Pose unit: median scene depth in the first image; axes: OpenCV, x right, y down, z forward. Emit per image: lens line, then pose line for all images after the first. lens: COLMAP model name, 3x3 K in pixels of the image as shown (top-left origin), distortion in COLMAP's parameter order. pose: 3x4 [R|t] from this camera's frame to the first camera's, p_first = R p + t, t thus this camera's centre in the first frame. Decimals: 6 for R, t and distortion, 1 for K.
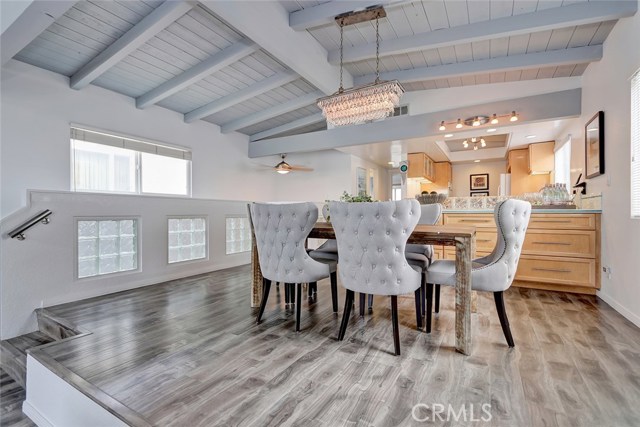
lens RADIAL K [[297.1, 0, 317.9], [0, 297.1, 220.4], [0, 0, 1]] dist [-0.000632, -0.004435]
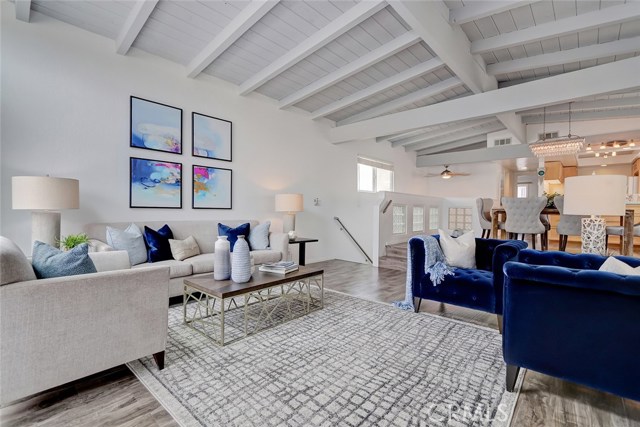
lens RADIAL K [[297.1, 0, 302.7], [0, 297.1, 218.3], [0, 0, 1]] dist [-0.000632, -0.004435]
pose [[0.971362, 0.022256, -0.236561, -0.489387], [-0.021857, 0.999752, 0.004308, 0.051660], [0.236598, 0.000986, 0.971607, -0.622687]]
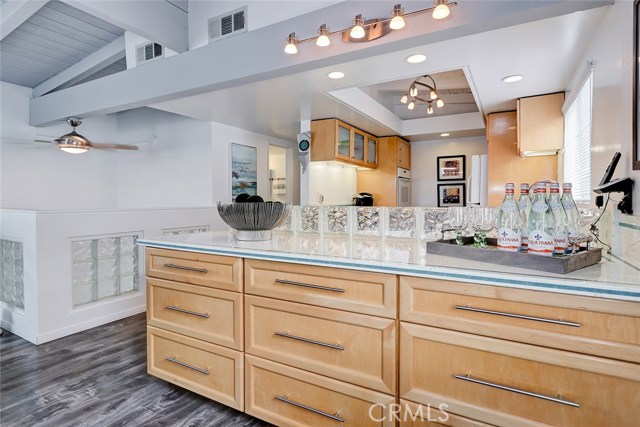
lens RADIAL K [[332.4, 0, 311.4], [0, 332.4, 202.9], [0, 0, 1]] dist [0.014599, 0.000363]
pose [[0.999918, 0.005068, -0.011786, 0.360494], [-0.005206, 0.999919, -0.011636, -0.064334], [0.011726, 0.011696, 0.999863, 0.406095]]
